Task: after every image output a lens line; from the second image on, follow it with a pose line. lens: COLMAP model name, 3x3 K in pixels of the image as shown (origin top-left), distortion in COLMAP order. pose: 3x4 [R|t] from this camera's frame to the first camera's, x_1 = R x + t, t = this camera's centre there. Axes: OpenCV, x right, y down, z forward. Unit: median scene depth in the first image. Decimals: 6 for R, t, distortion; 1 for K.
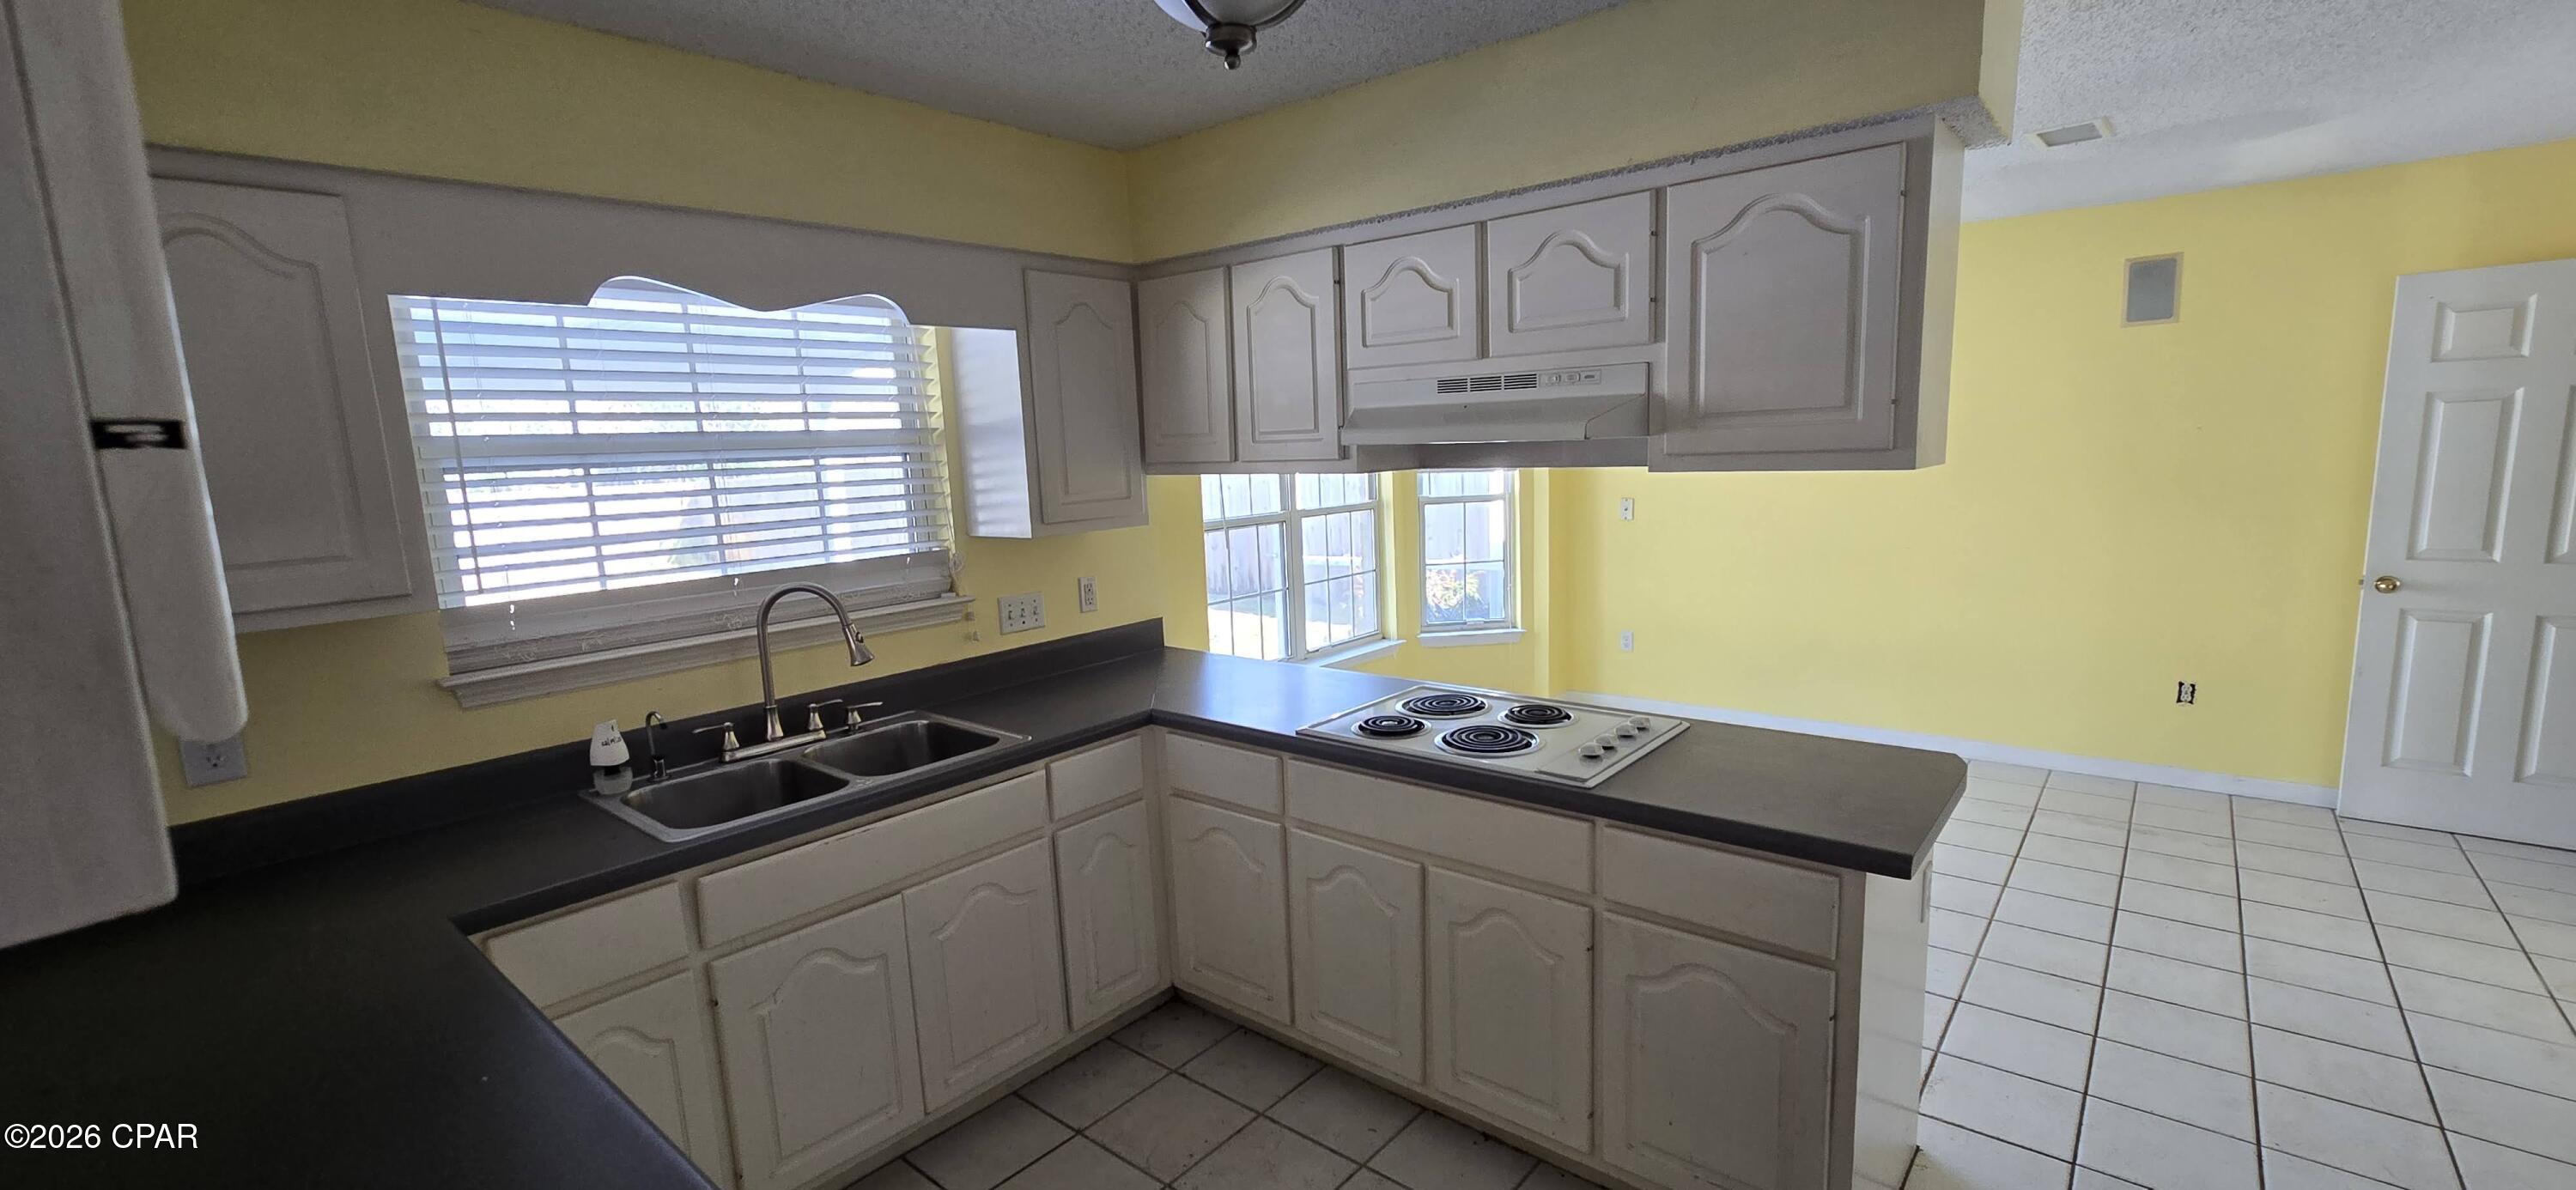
lens RADIAL K [[1054.3, 0, 1306.2], [0, 1054.3, 607.4], [0, 0, 1]] dist [0.004263, -0.000020]
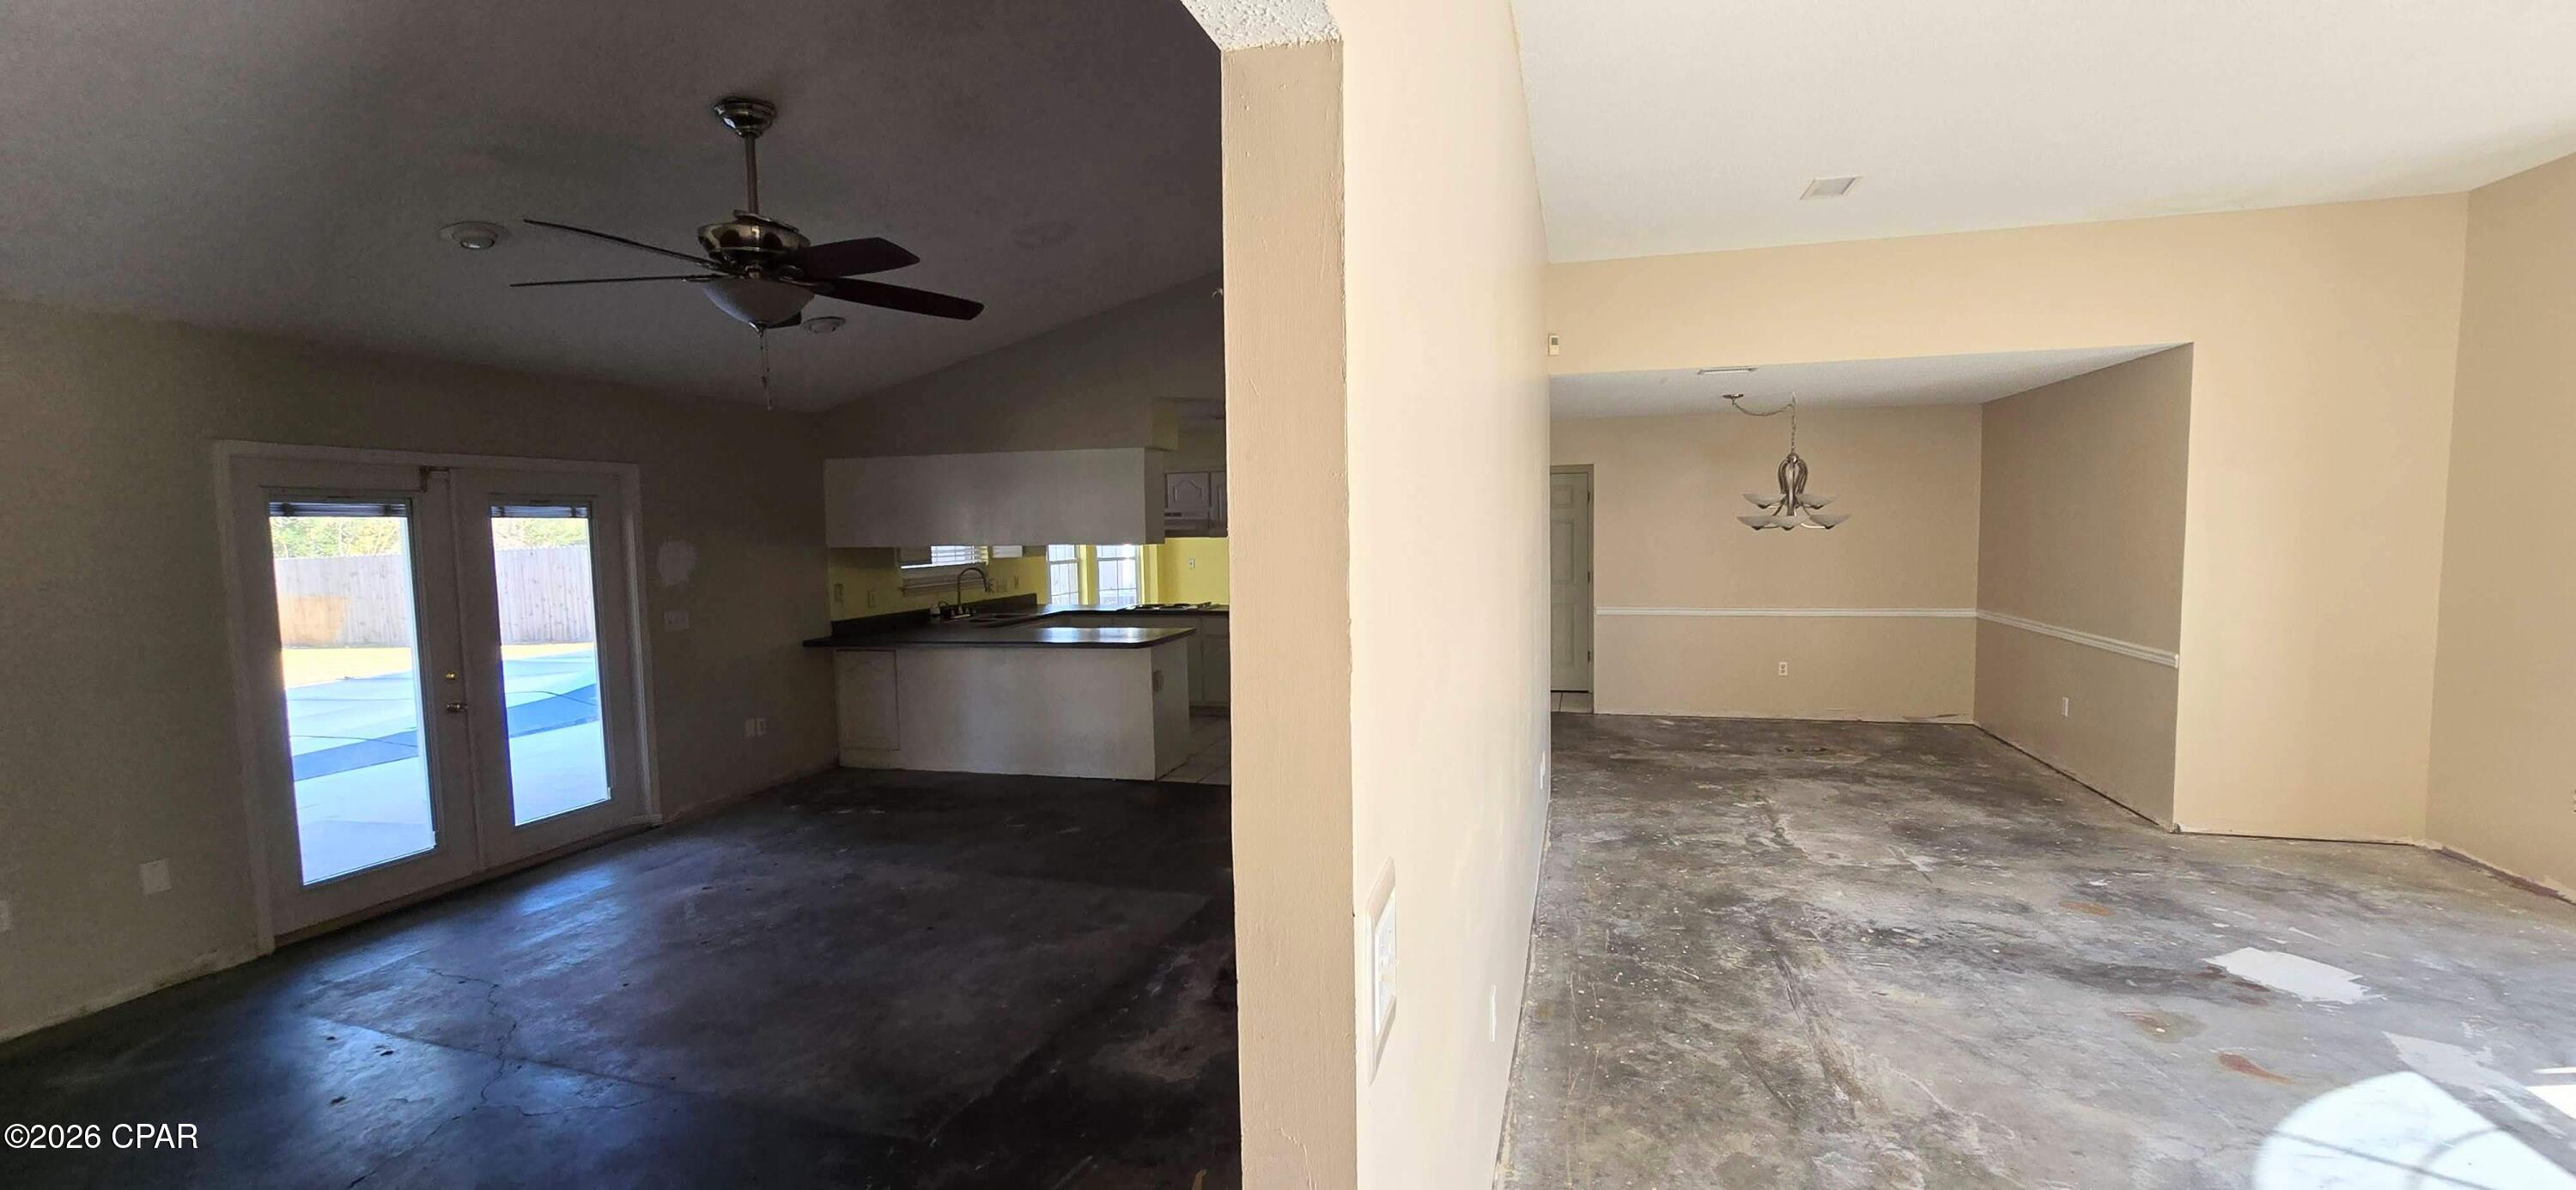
lens RADIAL K [[1062.5, 0, 1321.0], [0, 1062.5, 611.7], [0, 0, 1]] dist [-0.004433, -0.000214]
pose [[0.905817, -0.011074, 0.423525, -0.506327], [0.046973, 0.996120, -0.074417, 0.236116], [-0.421058, 0.087303, 0.902823, -1.407156]]
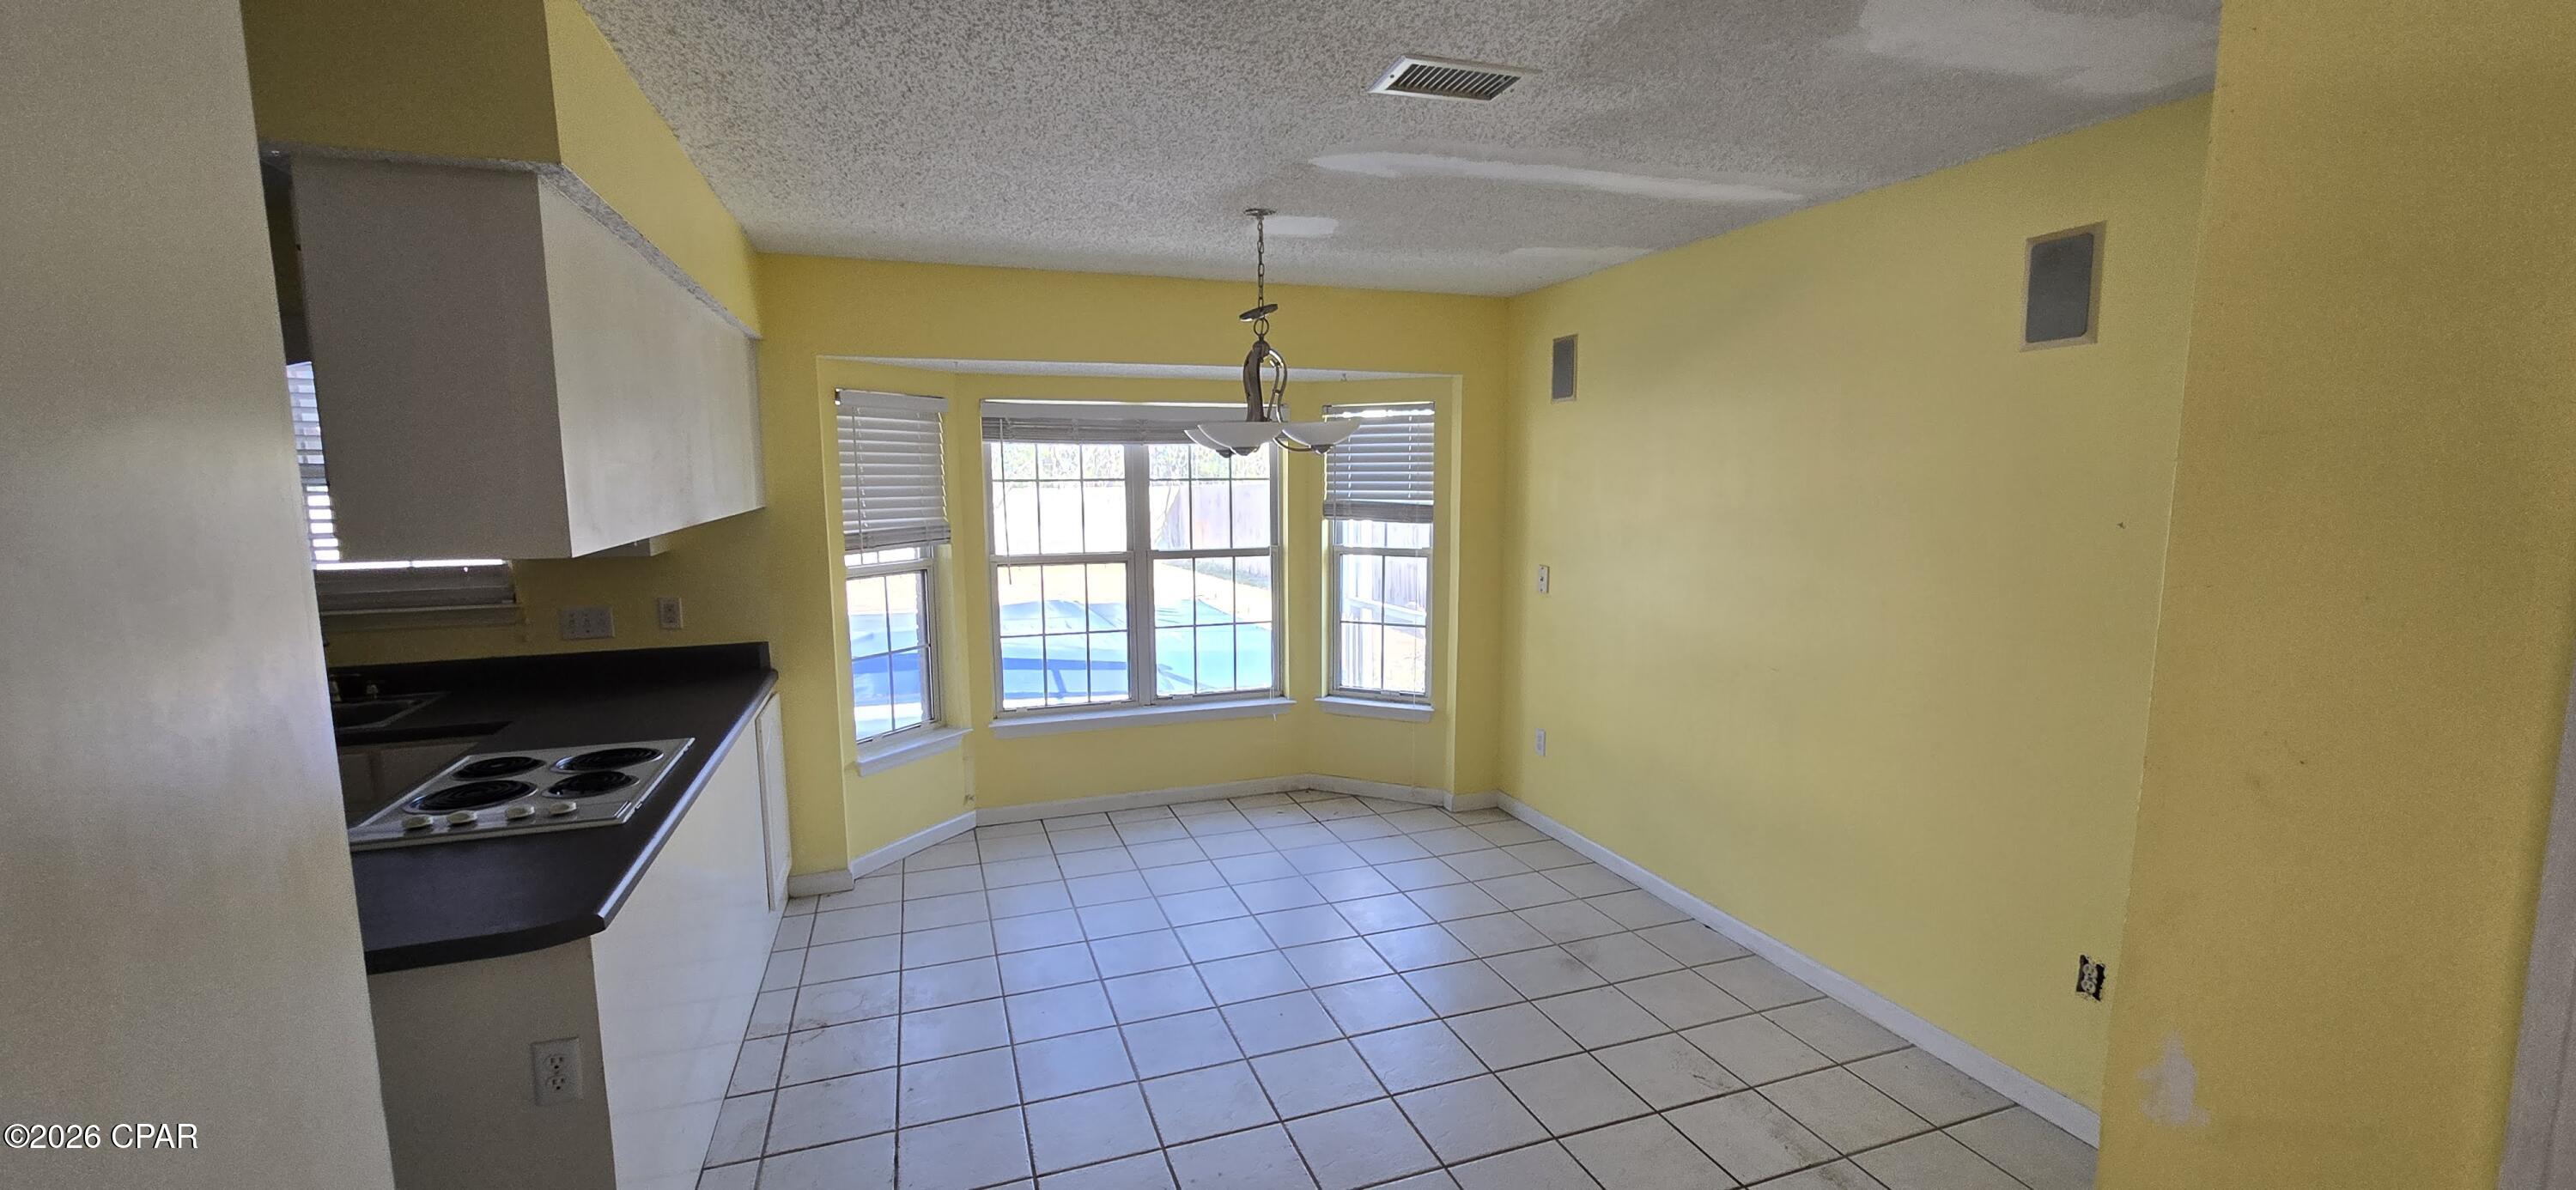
lens RADIAL K [[1054.3, 0, 1306.2], [0, 1054.3, 607.4], [0, 0, 1]] dist [0.004263, -0.000020]
pose [[0.864672, 0.099468, -0.492390, 0.735762], [-0.107566, 0.994126, 0.011930, -0.082821], [0.490685, 0.042649, 0.870293, 0.281148]]
